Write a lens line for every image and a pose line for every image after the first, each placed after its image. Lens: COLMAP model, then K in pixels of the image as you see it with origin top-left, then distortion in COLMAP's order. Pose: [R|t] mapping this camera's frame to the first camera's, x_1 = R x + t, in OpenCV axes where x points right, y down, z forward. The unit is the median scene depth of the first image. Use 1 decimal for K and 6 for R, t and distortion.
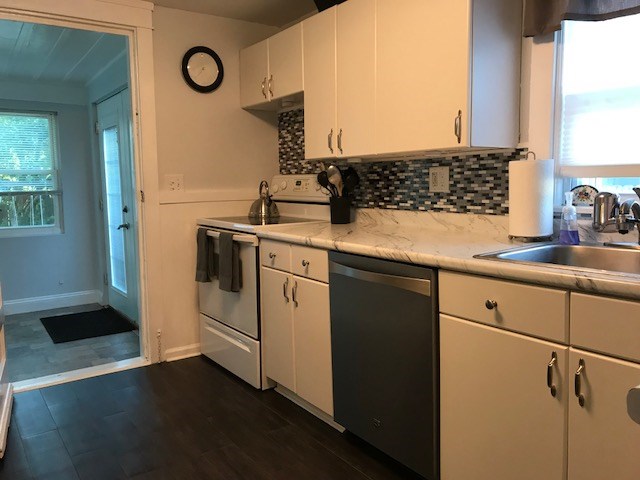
lens RADIAL K [[516.8, 0, 317.7], [0, 516.8, 234.1], [0, 0, 1]] dist [0.026941, -0.035098]
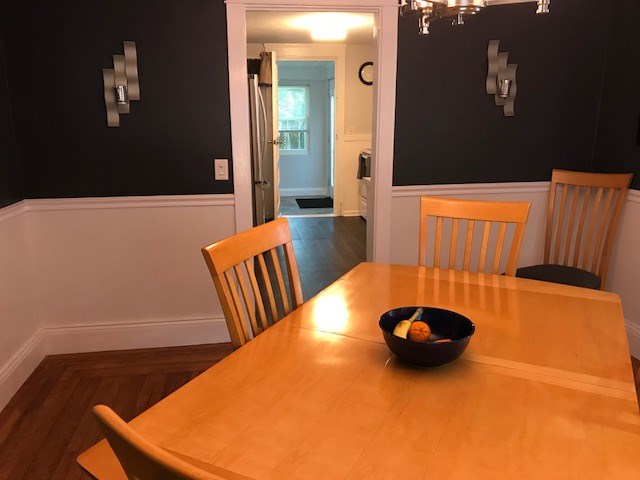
lens RADIAL K [[516.8, 0, 320.6], [0, 516.8, 241.6], [0, 0, 1]] dist [0.026941, -0.035098]
pose [[0.890911, 0.121025, -0.437756, 0.461619], [-0.054892, 0.985470, 0.160735, 0.009631], [0.450849, -0.119172, 0.884609, -0.761857]]
